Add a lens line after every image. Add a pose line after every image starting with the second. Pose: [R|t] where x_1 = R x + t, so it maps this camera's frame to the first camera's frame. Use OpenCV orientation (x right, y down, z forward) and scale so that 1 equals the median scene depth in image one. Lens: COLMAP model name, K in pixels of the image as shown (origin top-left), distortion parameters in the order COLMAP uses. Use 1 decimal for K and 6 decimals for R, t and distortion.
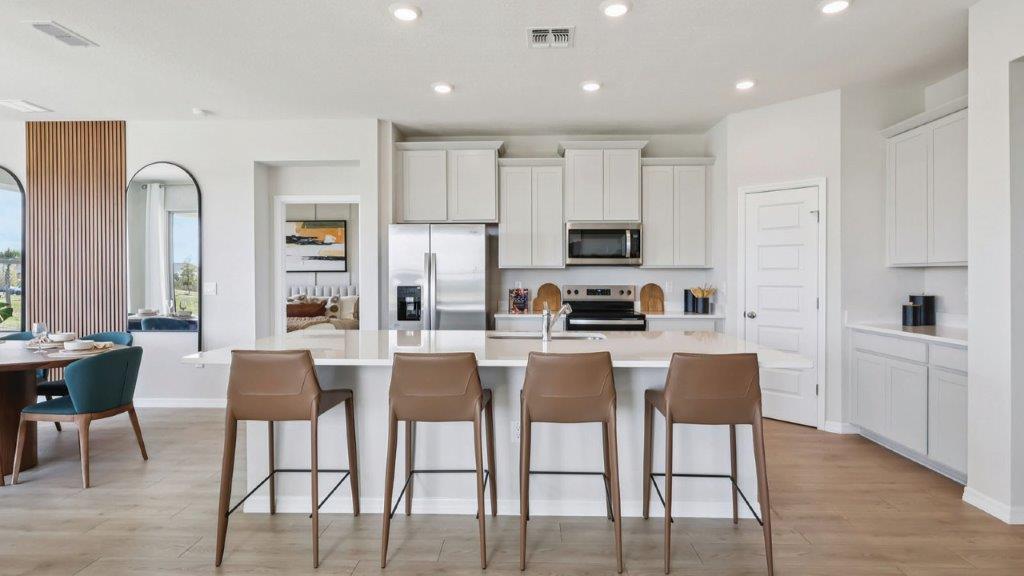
lens RADIAL K [[530.0, 0, 519.6], [0, 530.0, 281.3], [0, 0, 1]] dist [0.000098, 0.002058]
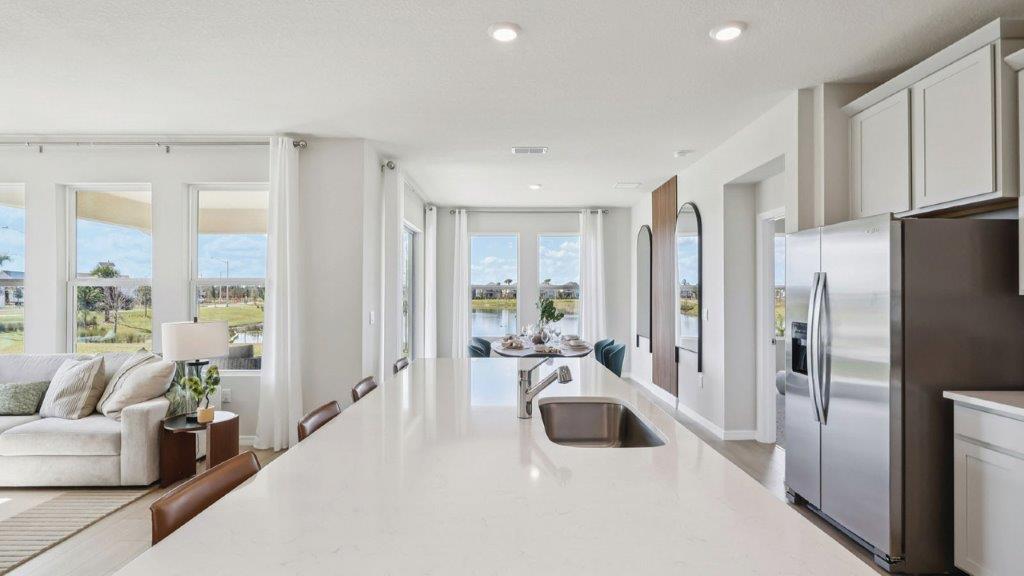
lens RADIAL K [[490.3, 0, 511.4], [0, 490.3, 289.5], [0, 0, 1]] dist [-0.003250, 0.002356]
pose [[0.028003, -0.007287, -0.999581, 0.367019], [-0.009091, 0.999930, -0.007544, -0.021977], [0.999567, 0.009298, 0.027935, 0.553245]]
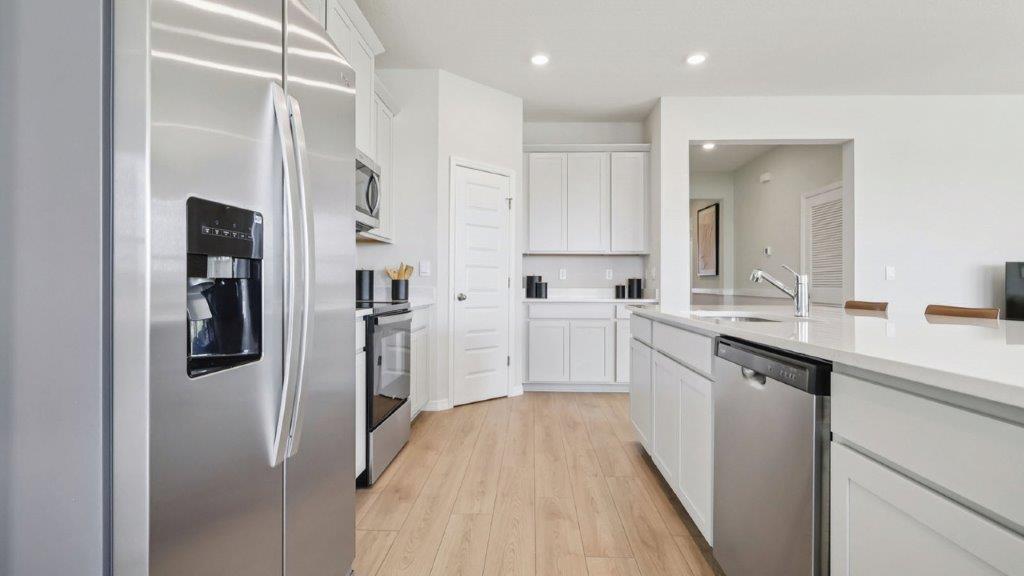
lens RADIAL K [[490.3, 0, 513.9], [0, 490.3, 279.3], [0, 0, 1]] dist [-0.003250, 0.002356]
pose [[0.004840, 0.011375, 0.999924, -0.372552], [0.004612, 0.999924, -0.011397, 0.037922], [-0.999978, 0.004667, 0.004787, 0.805460]]
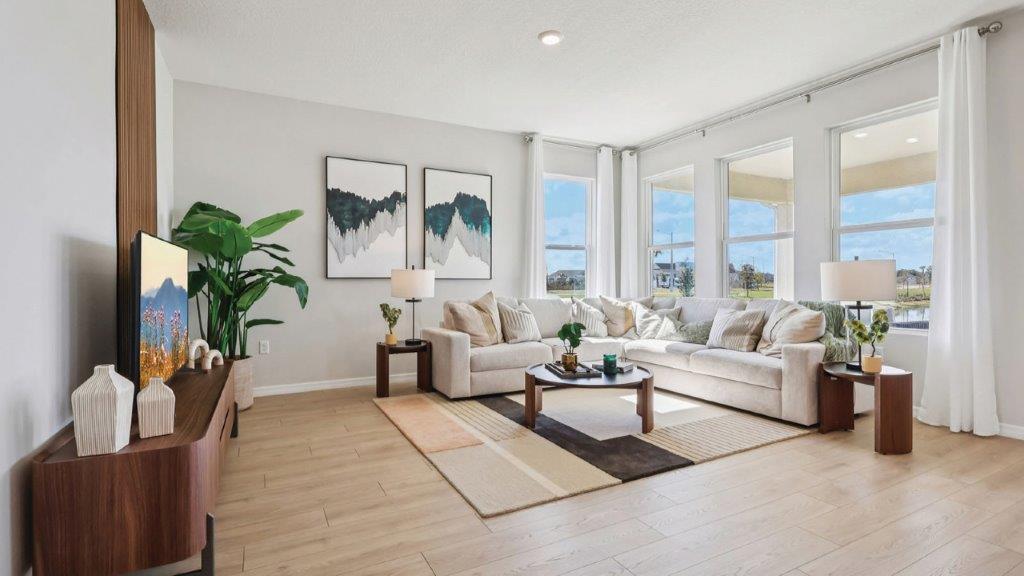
lens RADIAL K [[481.3, 0, 513.6], [0, 481.3, 282.2], [0, 0, 1]] dist [-0.003303, 0.001349]
pose [[-0.871860, 0.006047, -0.489718, 0.351738], [0.000986, 0.999943, 0.010593, 0.038736], [0.489754, 0.008753, -0.871817, 0.456057]]
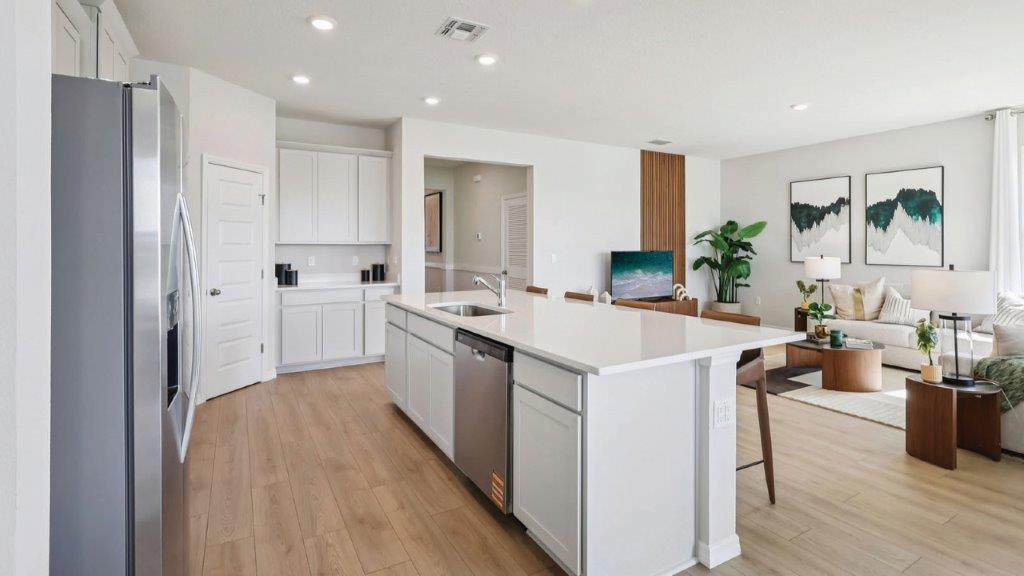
lens RADIAL K [[481.3, 0, 515.9], [0, 481.3, 245.4], [0, 0, 1]] dist [-0.003303, 0.001349]
pose [[-0.527049, 0.004392, 0.849824, -0.513759], [0.009837, 0.999951, 0.000933, -0.013964], [-0.849778, 0.008851, -0.527066, 0.886353]]
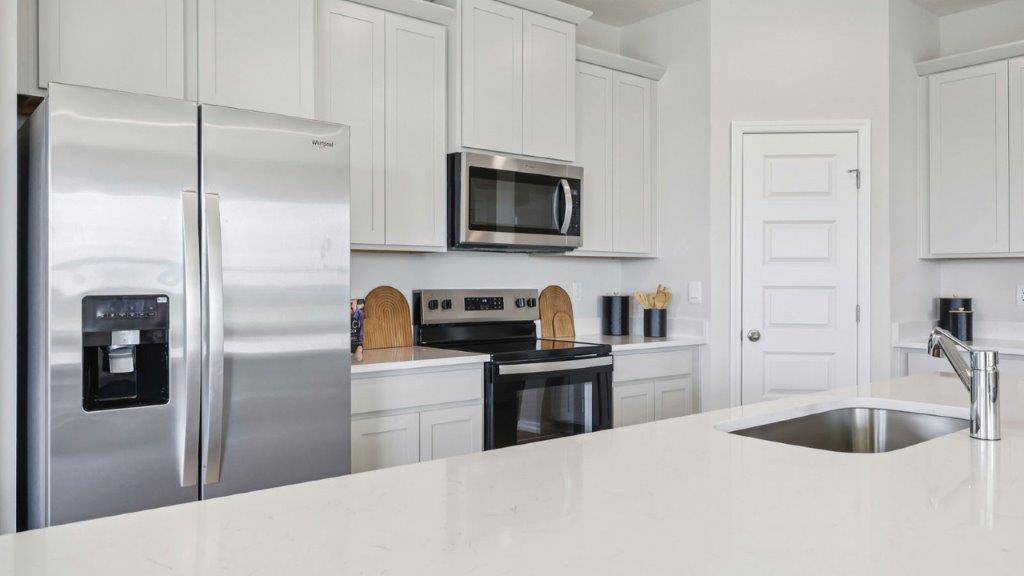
lens RADIAL K [[780.3, 0, 518.0], [0, 780.3, 279.1], [0, 0, 1]] dist [-0.001207, -0.000759]
pose [[0.751697, -0.000029, 0.659509, -0.308554], [0.005956, 0.999960, -0.006745, 0.003204], [-0.659482, 0.008998, 0.751666, 0.455322]]
